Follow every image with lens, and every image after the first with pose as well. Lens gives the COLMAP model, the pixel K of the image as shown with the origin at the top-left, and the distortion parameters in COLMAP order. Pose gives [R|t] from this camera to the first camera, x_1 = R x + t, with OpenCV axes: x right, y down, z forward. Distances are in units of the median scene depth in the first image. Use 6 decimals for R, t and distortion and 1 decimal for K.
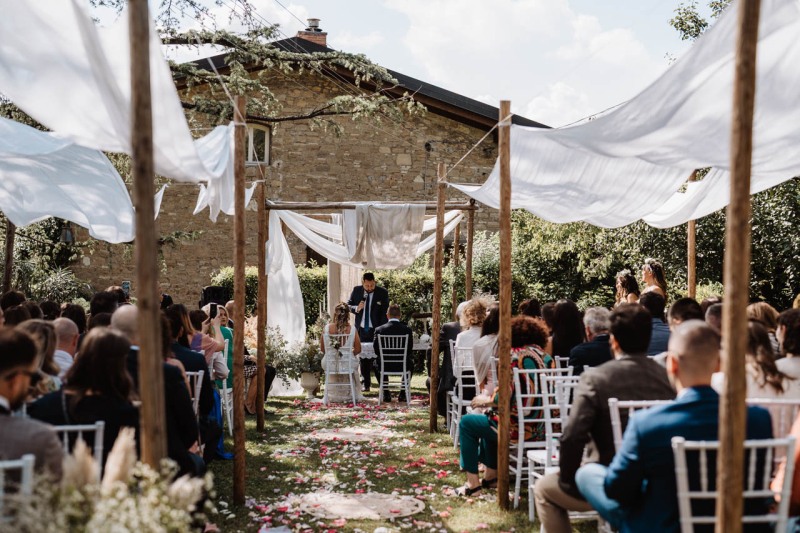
lens RADIAL K [[1165.4, 0, 401.7], [0, 1165.4, 283.2], [0, 0, 1]] dist [-0.084095, 1.099631]
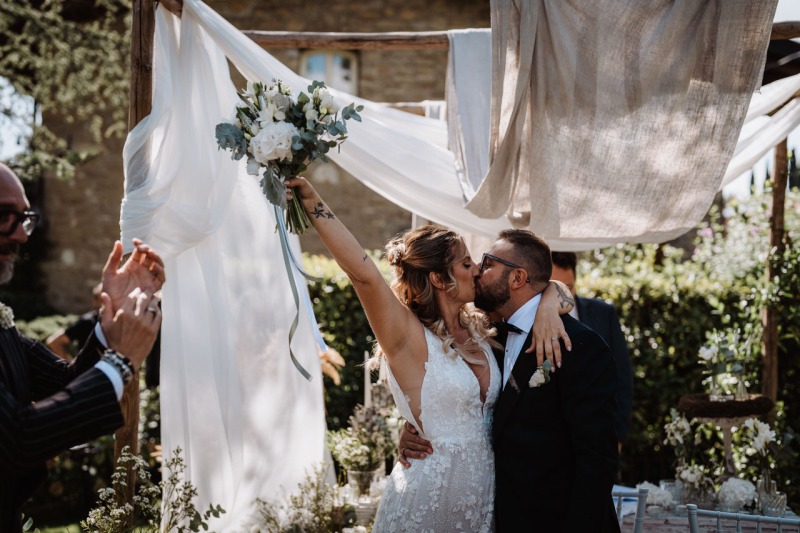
lens RADIAL K [[1157.6, 0, 409.7], [0, 1157.6, 268.1], [0, 0, 1]] dist [-0.023224, 0.471220]
pose [[0.992989, 0.010482, -0.117738, -0.024069], [-0.013697, 0.999554, -0.026534, 0.001991], [0.117407, 0.027961, 0.992690, 0.682890]]
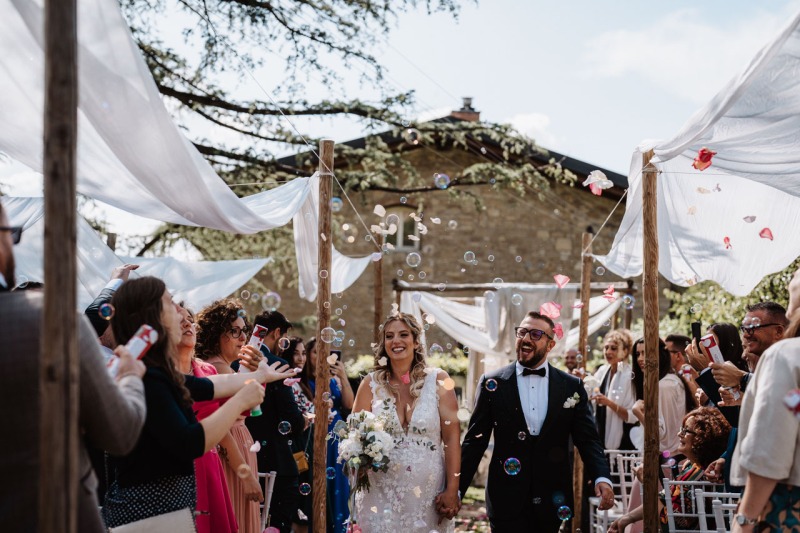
lens RADIAL K [[1165.4, 0, 401.7], [0, 1165.4, 283.2], [0, 0, 1]] dist [-0.084095, 1.099631]
pose [[0.988520, 0.002345, -0.151075, 0.020634], [-0.015019, 0.996452, -0.082810, 0.004803], [0.150345, 0.084129, 0.985048, 0.098421]]
